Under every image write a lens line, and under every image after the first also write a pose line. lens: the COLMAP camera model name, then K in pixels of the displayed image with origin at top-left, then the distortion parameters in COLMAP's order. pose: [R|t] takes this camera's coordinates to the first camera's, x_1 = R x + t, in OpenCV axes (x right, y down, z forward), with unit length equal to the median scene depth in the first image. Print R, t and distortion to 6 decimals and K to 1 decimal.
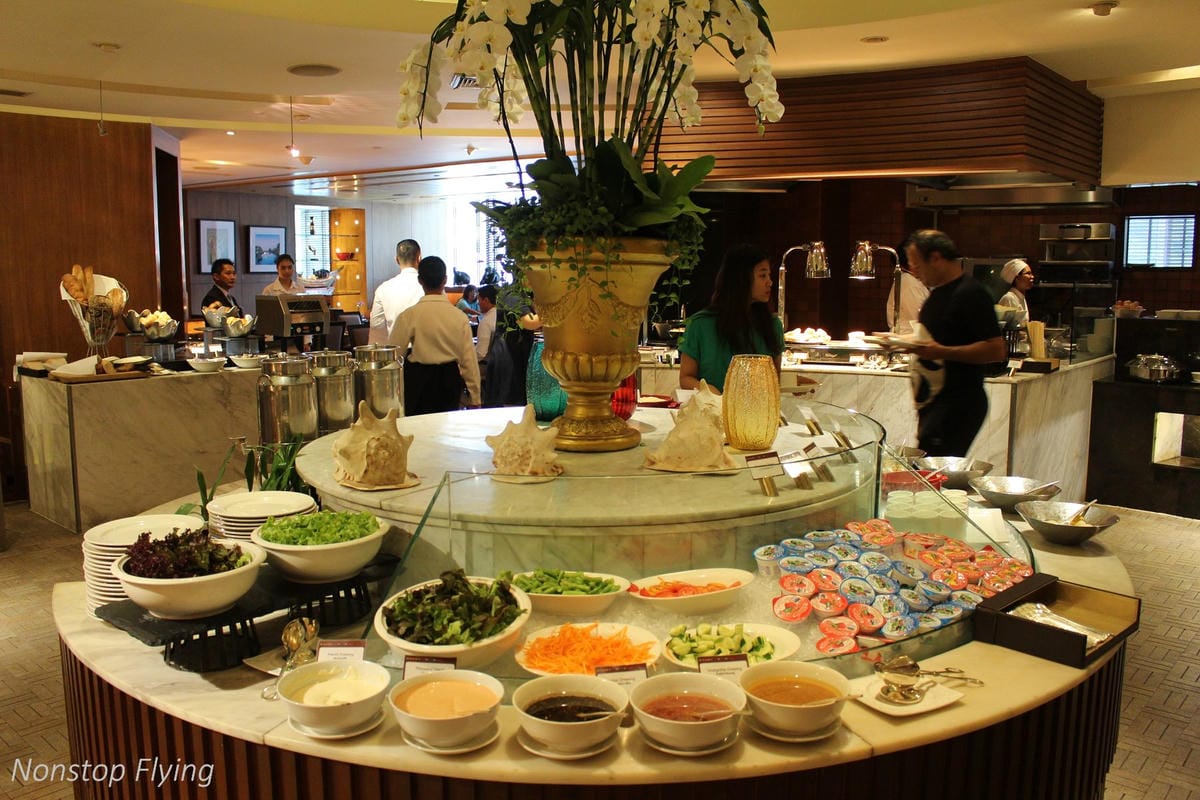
lens RADIAL K [[975.6, 0, 600.3], [0, 975.6, 407.8], [0, 0, 1]] dist [-0.067131, -0.001425]
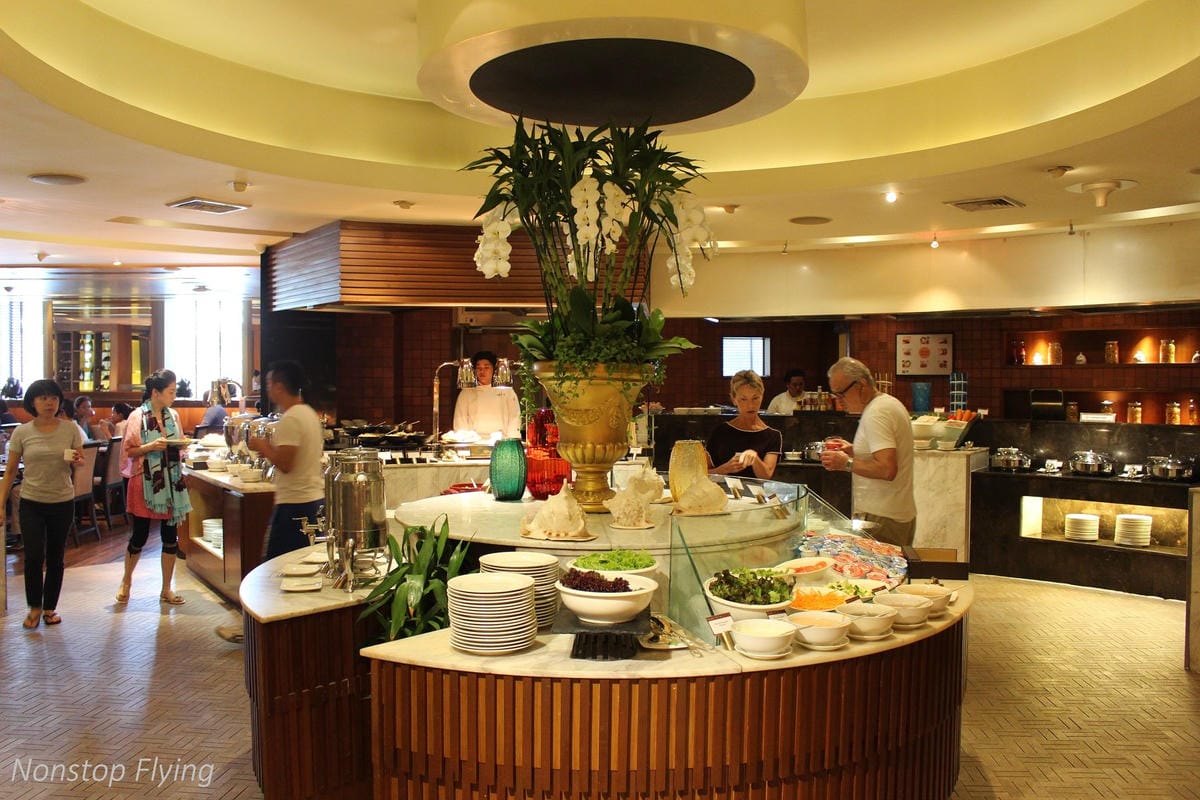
lens RADIAL K [[975.6, 0, 597.7], [0, 975.6, 397.1], [0, 0, 1]] dist [-0.067131, -0.001425]
pose [[0.807149, -0.013523, 0.590192, -0.412160], [0.085869, 0.991795, -0.094711, 0.005725], [-0.584069, 0.127125, 0.801688, -0.064379]]
